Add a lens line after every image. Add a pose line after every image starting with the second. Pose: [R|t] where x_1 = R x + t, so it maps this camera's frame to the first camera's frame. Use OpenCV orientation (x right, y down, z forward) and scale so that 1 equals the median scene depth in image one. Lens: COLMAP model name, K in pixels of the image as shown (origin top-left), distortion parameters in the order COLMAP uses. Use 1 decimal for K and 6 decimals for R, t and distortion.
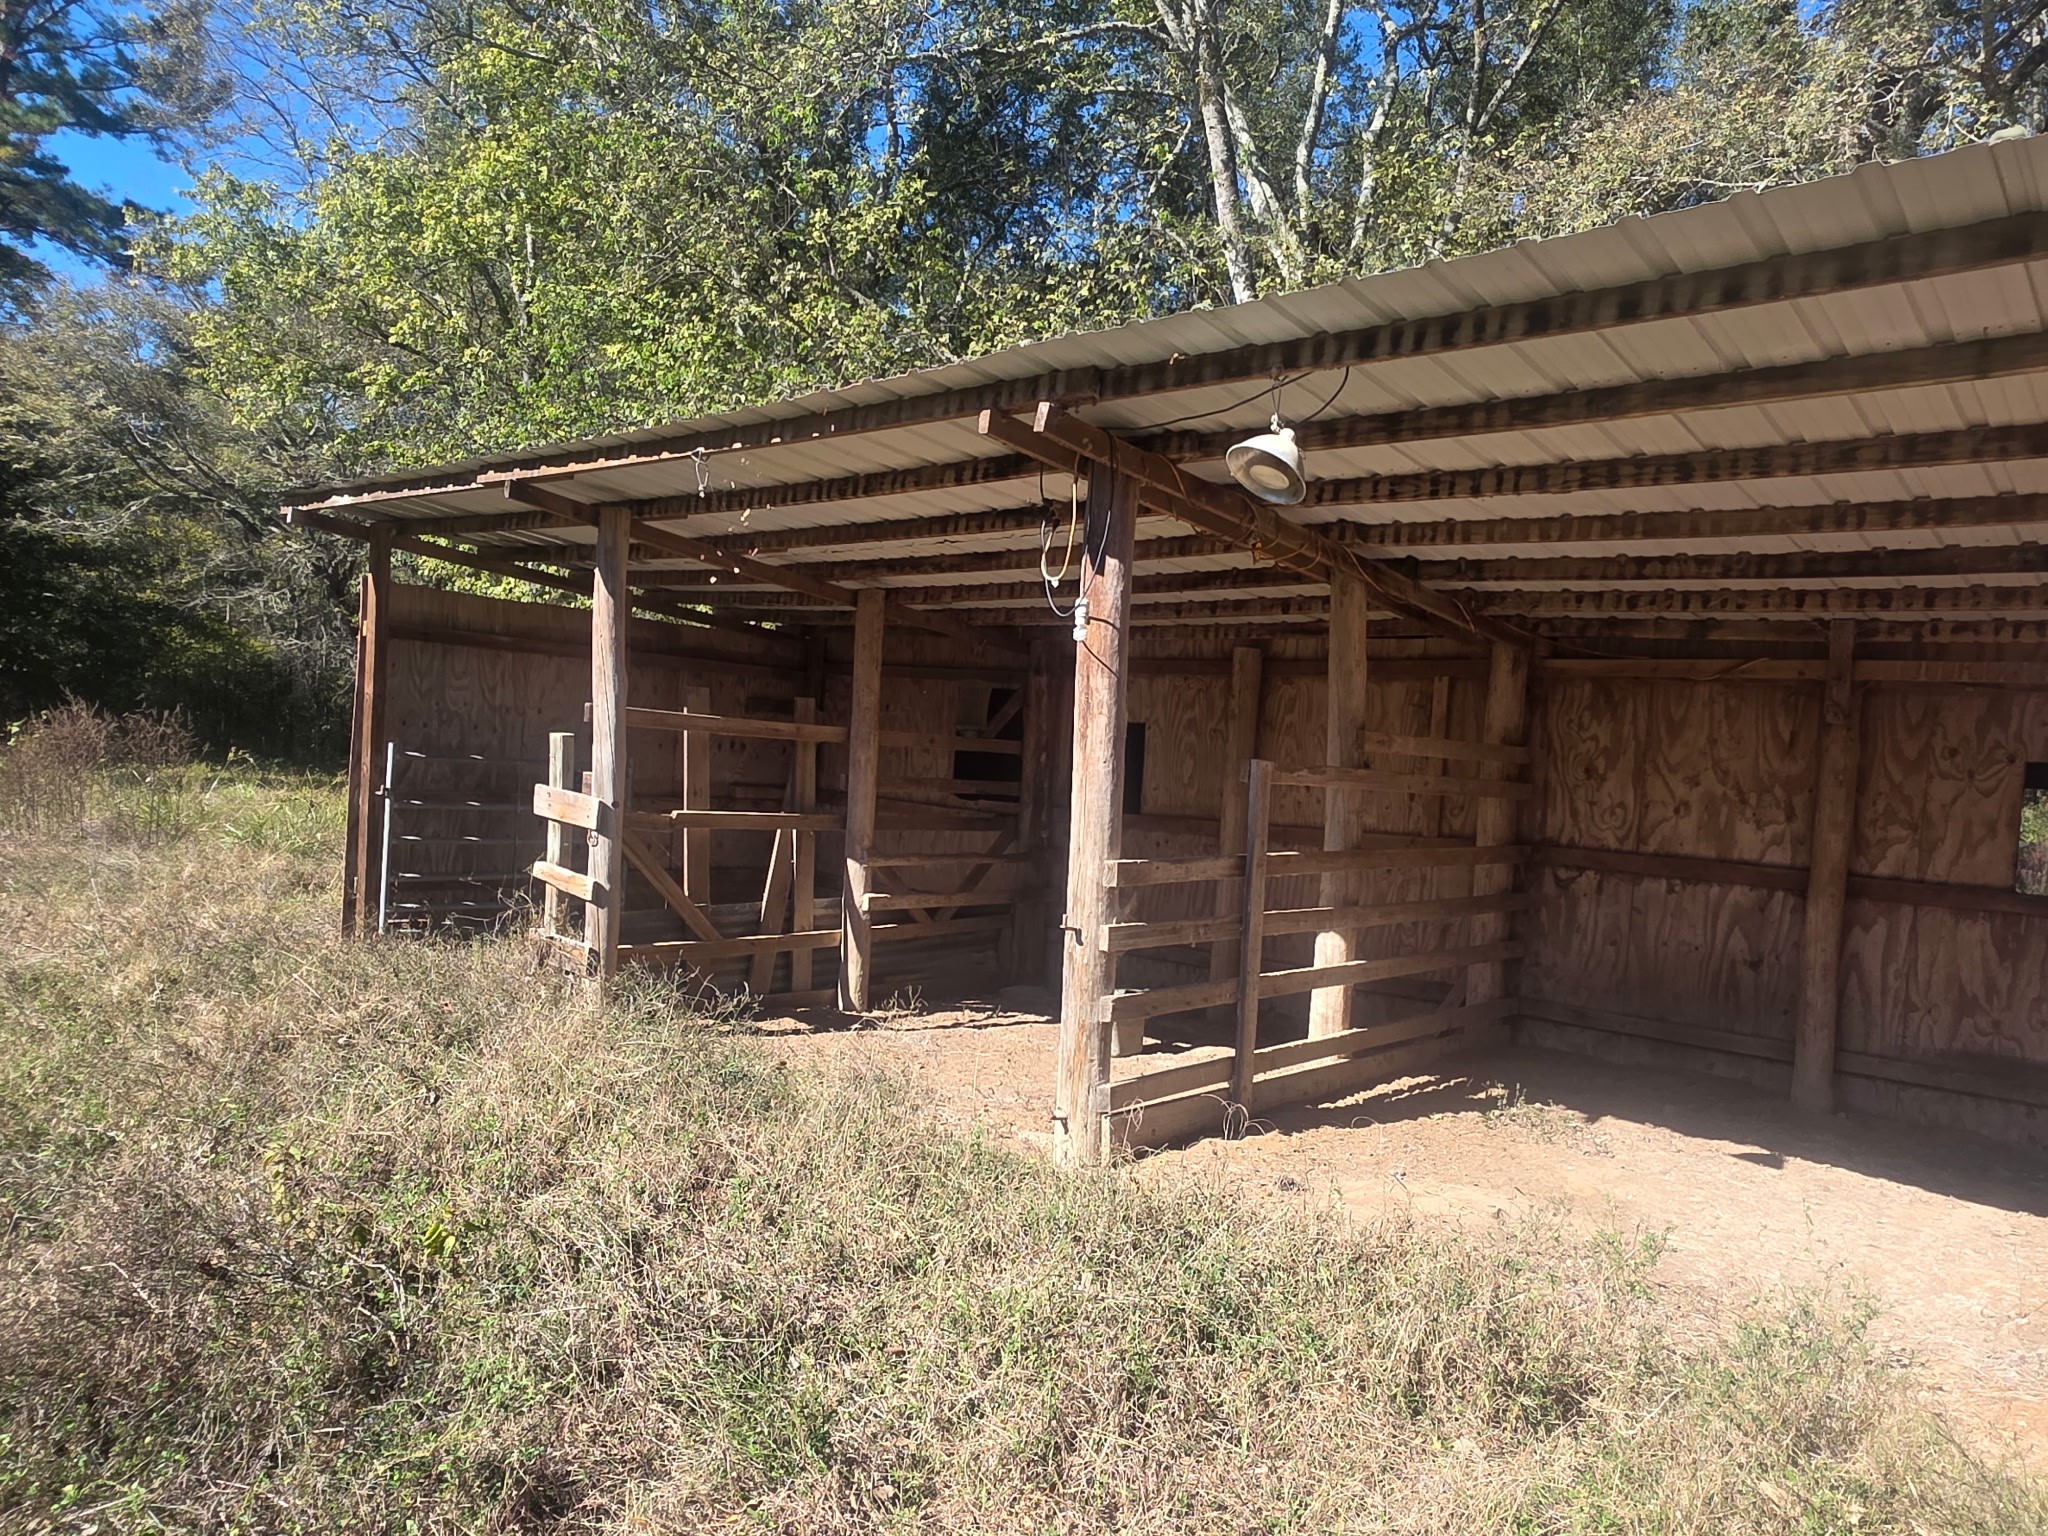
lens RADIAL K [[1414.4, 0, 1022.4], [0, 1414.4, 769.3], [0, 0, 1]] dist [0.011139, 0.001323]
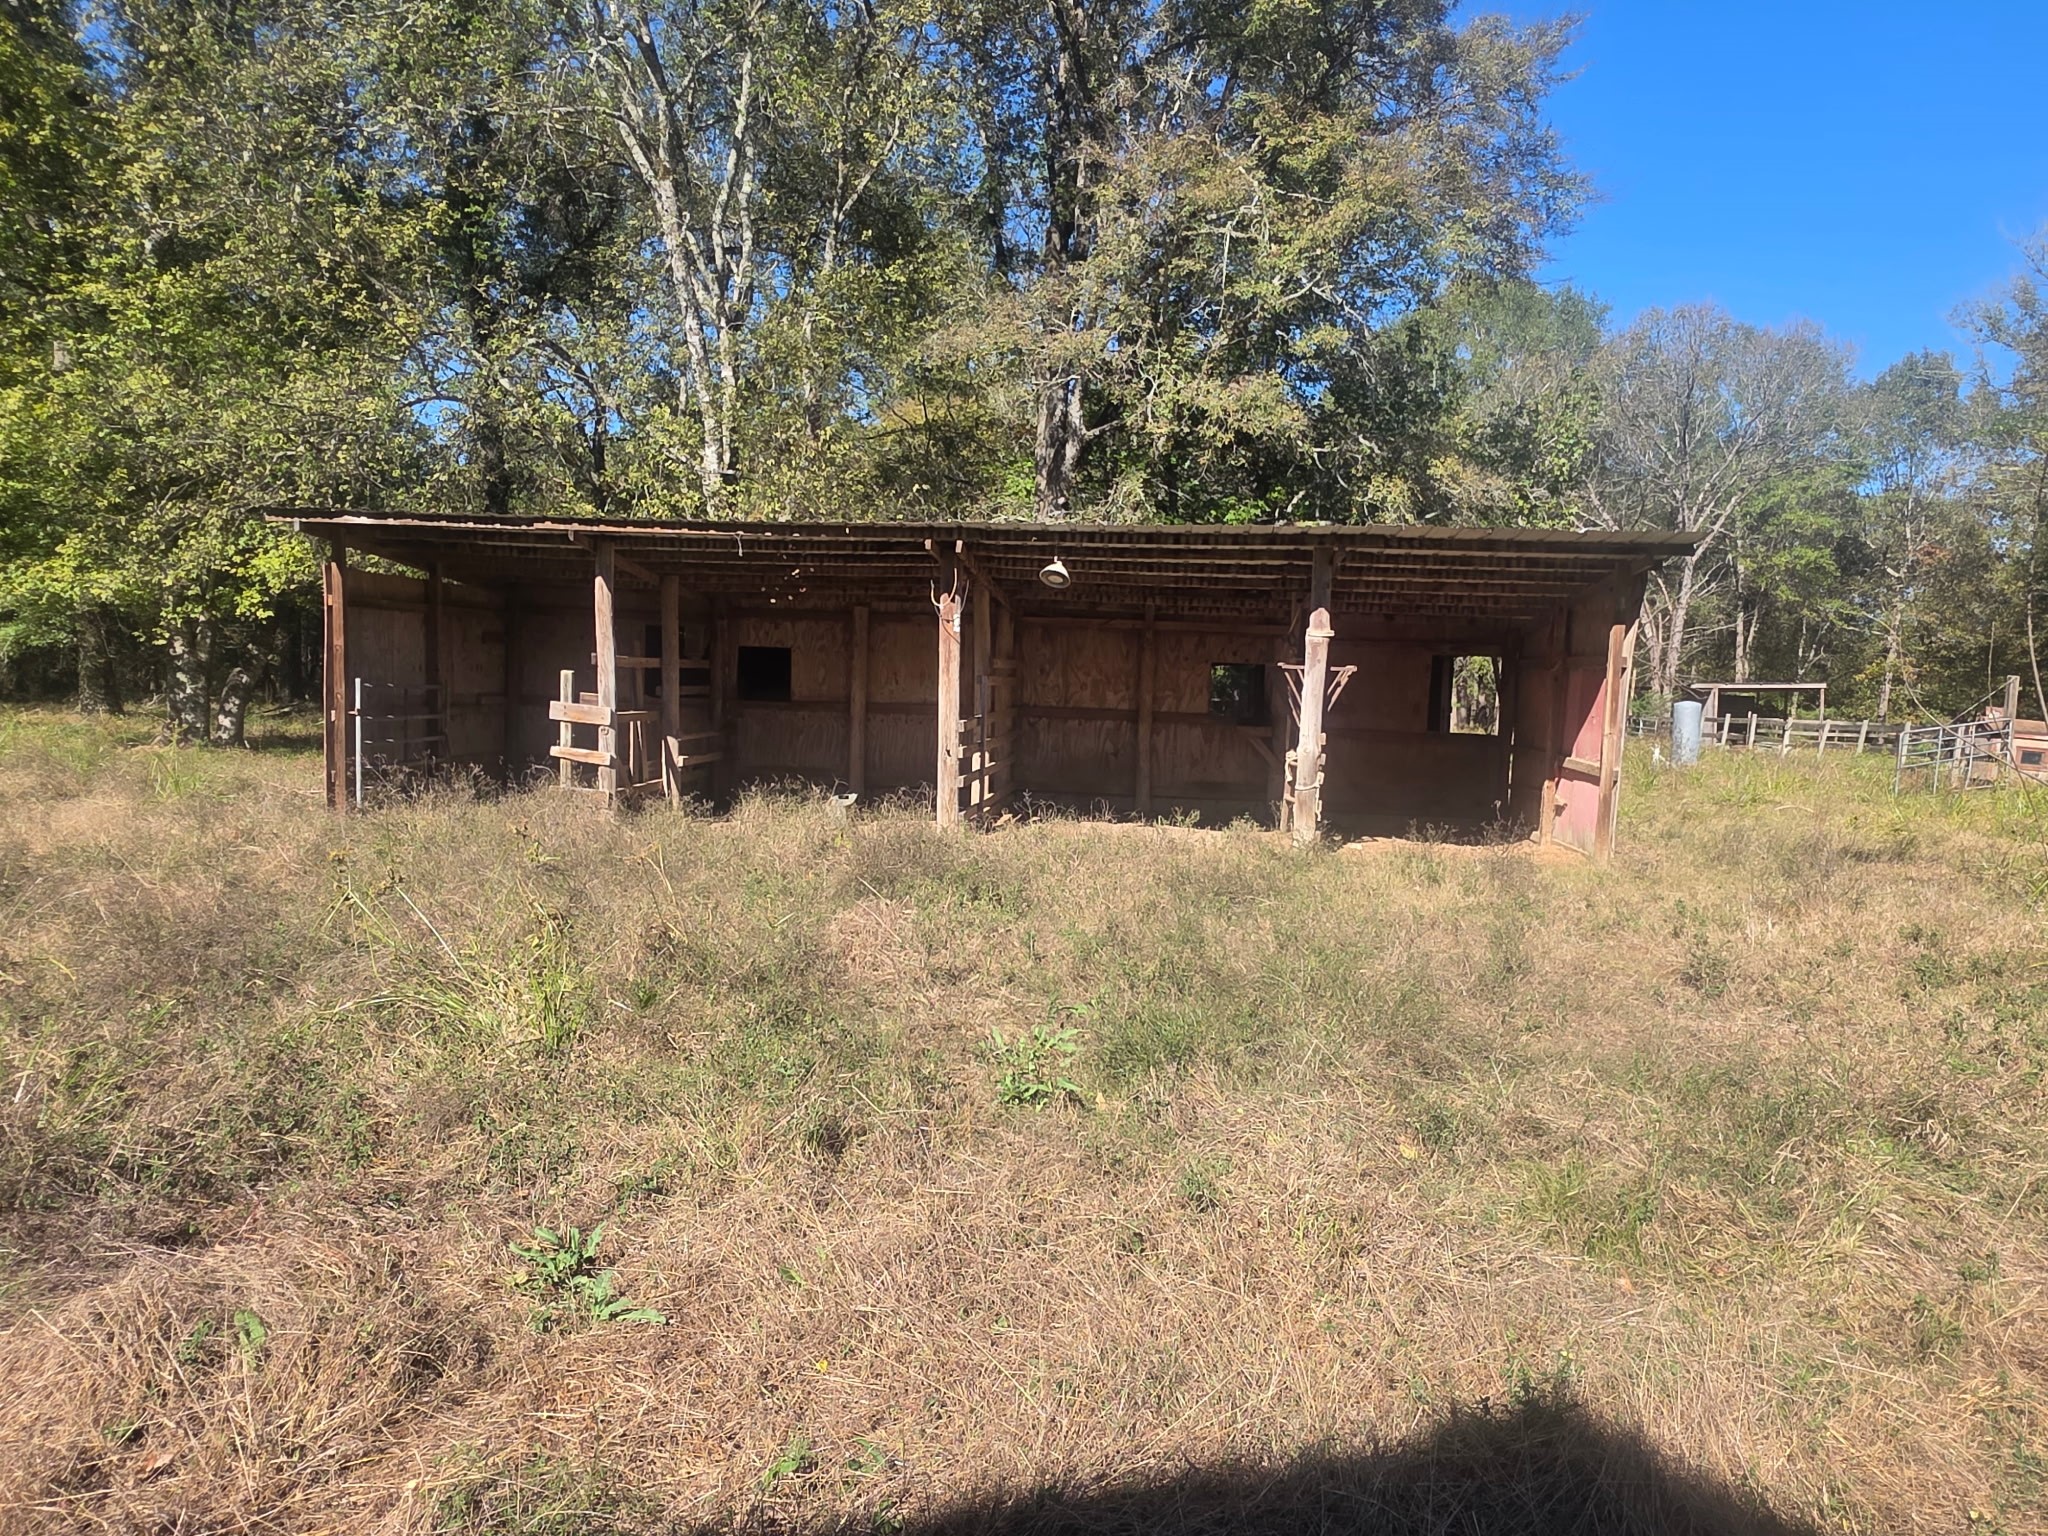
lens RADIAL K [[1414.4, 0, 1024.8], [0, 1414.4, 767.3], [0, 0, 1]] dist [0.011139, 0.001323]
pose [[0.813137, -0.075914, 0.577100, -0.895831], [0.022508, 0.994818, 0.099148, -0.068231], [-0.581637, -0.067632, 0.810632, -0.742809]]
